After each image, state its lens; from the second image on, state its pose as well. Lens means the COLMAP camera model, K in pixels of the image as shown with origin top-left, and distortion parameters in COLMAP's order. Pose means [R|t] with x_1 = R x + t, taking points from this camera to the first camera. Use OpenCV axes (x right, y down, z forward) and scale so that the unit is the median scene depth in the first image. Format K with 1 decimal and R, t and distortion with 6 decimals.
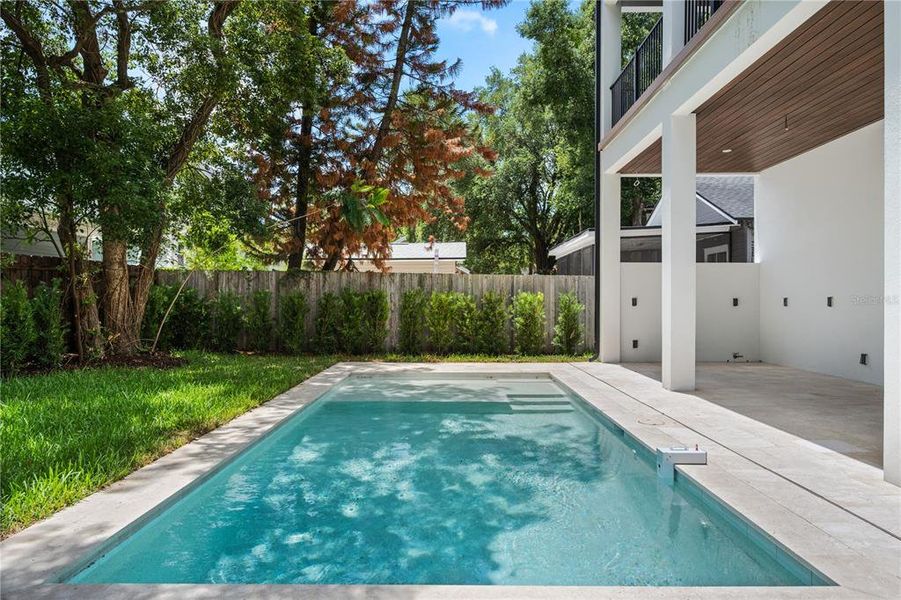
lens RADIAL K [[569.3, 0, 446.2], [0, 569.3, 305.5], [0, 0, 1]] dist [-0.010493, 0.004134]
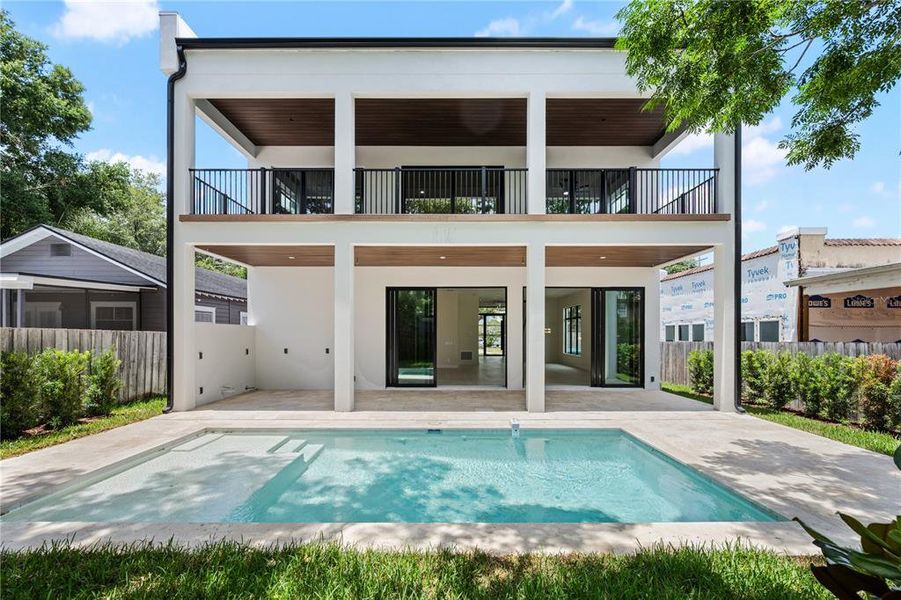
lens RADIAL K [[365.3, 0, 437.6], [0, 365.3, 328.4], [0, 0, 1]] dist [0.002340, 0.000996]
pose [[-0.000057, 0.014734, 0.999891, -0.466964], [0.014386, 0.999788, -0.014731, -0.046799], [-0.999897, 0.014383, -0.000269, 0.529481]]
